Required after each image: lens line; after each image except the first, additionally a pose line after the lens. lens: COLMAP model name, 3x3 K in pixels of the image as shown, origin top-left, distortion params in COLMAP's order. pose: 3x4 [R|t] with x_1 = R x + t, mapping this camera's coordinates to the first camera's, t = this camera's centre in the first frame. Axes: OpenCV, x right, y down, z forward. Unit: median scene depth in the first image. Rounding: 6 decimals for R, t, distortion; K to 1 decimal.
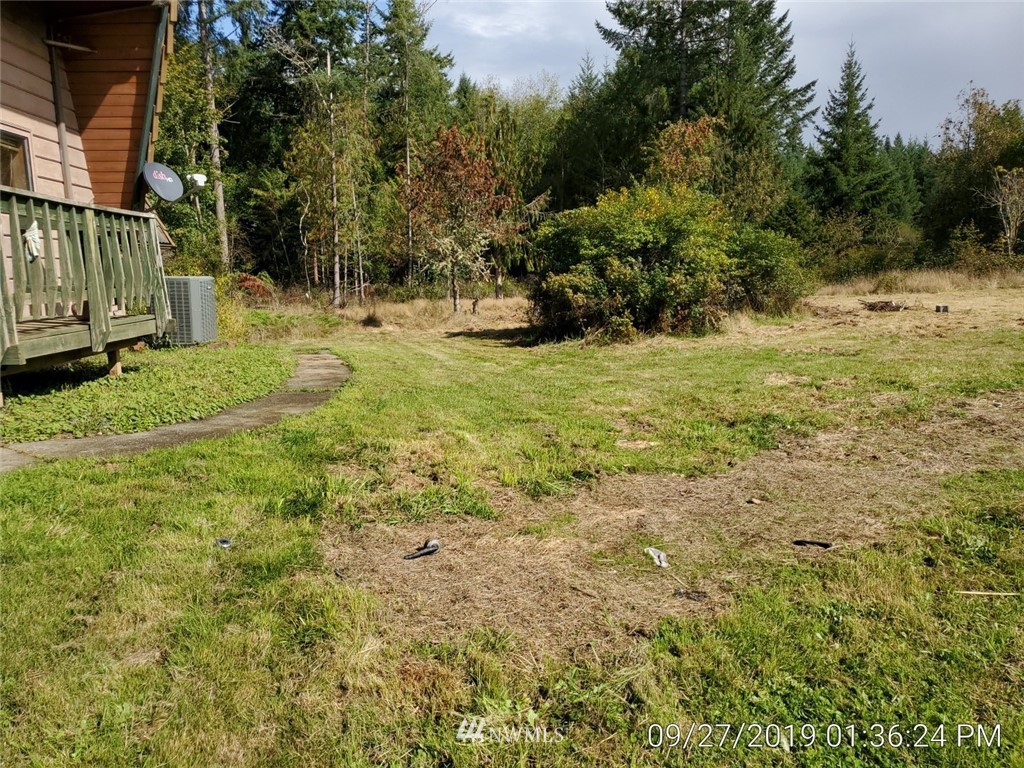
lens RADIAL K [[783.9, 0, 506.9], [0, 783.9, 386.3], [0, 0, 1]] dist [0.033485, -0.003758]
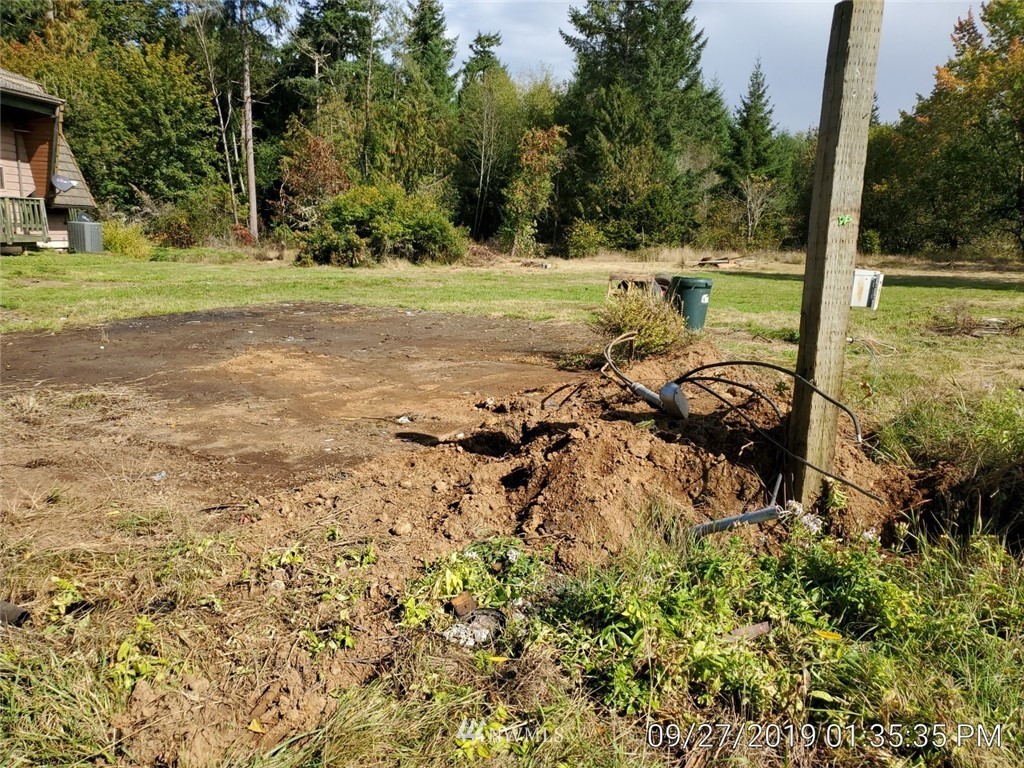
lens RADIAL K [[783.9, 0, 517.5], [0, 783.9, 383.8], [0, 0, 1]] dist [0.033485, -0.003758]
pose [[0.992225, 0.071562, -0.101824, 0.231691], [-0.067222, 0.996703, 0.045439, 0.029033], [0.104740, -0.038241, 0.993764, -0.243612]]
